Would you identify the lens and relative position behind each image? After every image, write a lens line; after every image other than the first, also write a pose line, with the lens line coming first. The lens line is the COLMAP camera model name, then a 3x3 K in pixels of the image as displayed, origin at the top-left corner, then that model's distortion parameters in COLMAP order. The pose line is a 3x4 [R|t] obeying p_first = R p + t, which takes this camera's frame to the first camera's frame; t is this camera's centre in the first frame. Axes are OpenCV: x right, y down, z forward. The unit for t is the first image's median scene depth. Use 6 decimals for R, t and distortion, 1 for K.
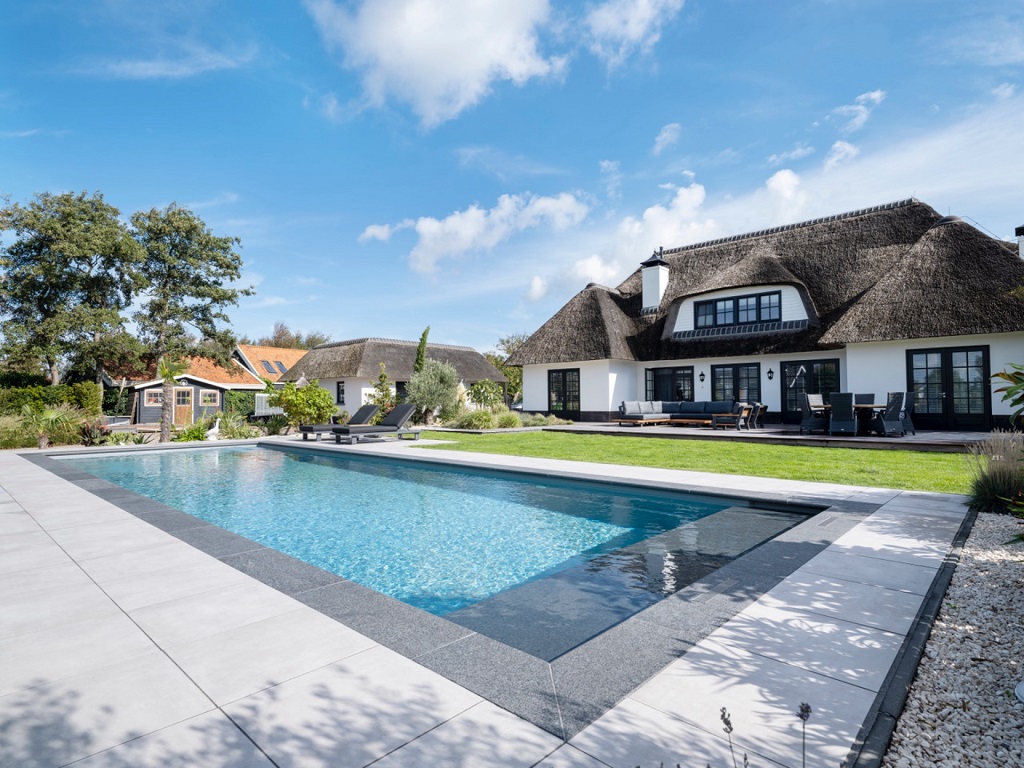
lens RADIAL K [[549.3, 0, 512.0], [0, 549.3, 384.0], [0, 0, 1]] dist [-0.000079, 0.000833]
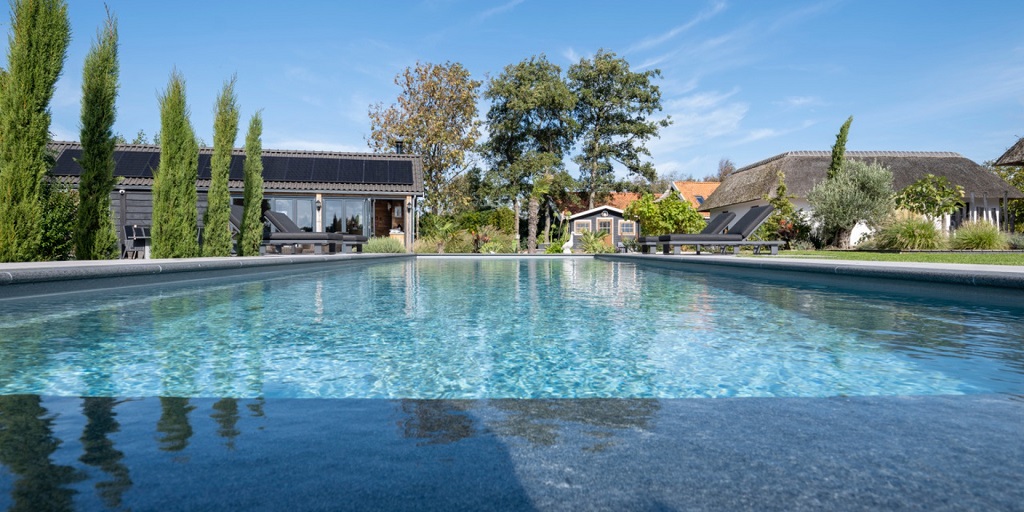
lens RADIAL K [[541.1, 0, 512.0], [0, 541.1, 256.0], [0, 0, 1]] dist [0.014865, -0.001249]
pose [[0.687335, 0.018590, -0.726102, 0.052304], [0.016441, 0.999018, 0.041139, 0.032916], [0.726154, -0.040214, 0.686355, 0.124936]]
